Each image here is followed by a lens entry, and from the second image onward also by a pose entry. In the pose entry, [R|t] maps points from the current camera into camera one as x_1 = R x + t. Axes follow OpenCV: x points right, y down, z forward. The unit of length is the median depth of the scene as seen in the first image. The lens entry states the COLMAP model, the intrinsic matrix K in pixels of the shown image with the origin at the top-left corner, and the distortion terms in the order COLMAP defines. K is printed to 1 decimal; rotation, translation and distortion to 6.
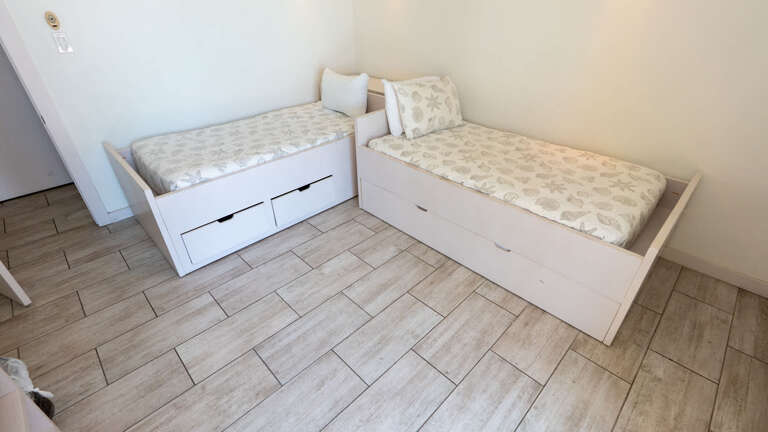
lens RADIAL K [[352.1, 0, 388.8], [0, 352.1, 199.9], [0, 0, 1]] dist [-0.006731, 0.001827]
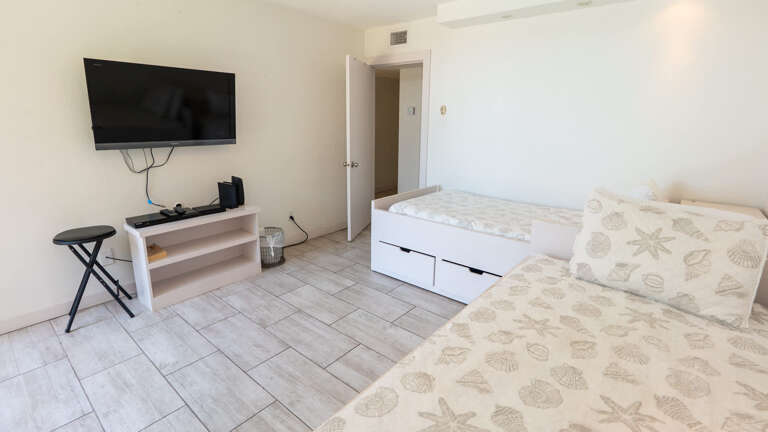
lens RADIAL K [[352.1, 0, 389.2], [0, 352.1, 187.4], [0, 0, 1]] dist [-0.006731, 0.001827]
pose [[0.113002, 0.194465, -0.974379, 0.729071], [-0.511912, 0.851882, 0.110649, -0.255718], [0.851573, 0.486293, 0.195813, 0.647559]]
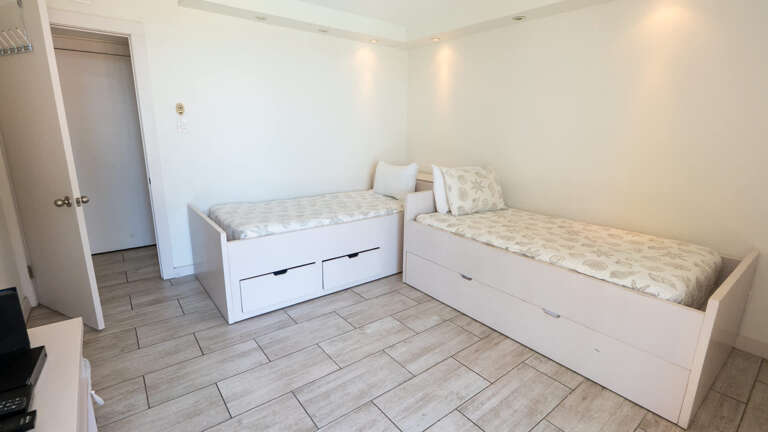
lens RADIAL K [[352.1, 0, 389.4], [0, 352.1, 202.0], [0, 0, 1]] dist [-0.006731, 0.001827]
pose [[0.992860, 0.047472, -0.109432, -0.028758], [-0.079809, 0.946182, -0.313641, 0.171051], [0.088653, 0.320135, 0.943215, -0.053953]]
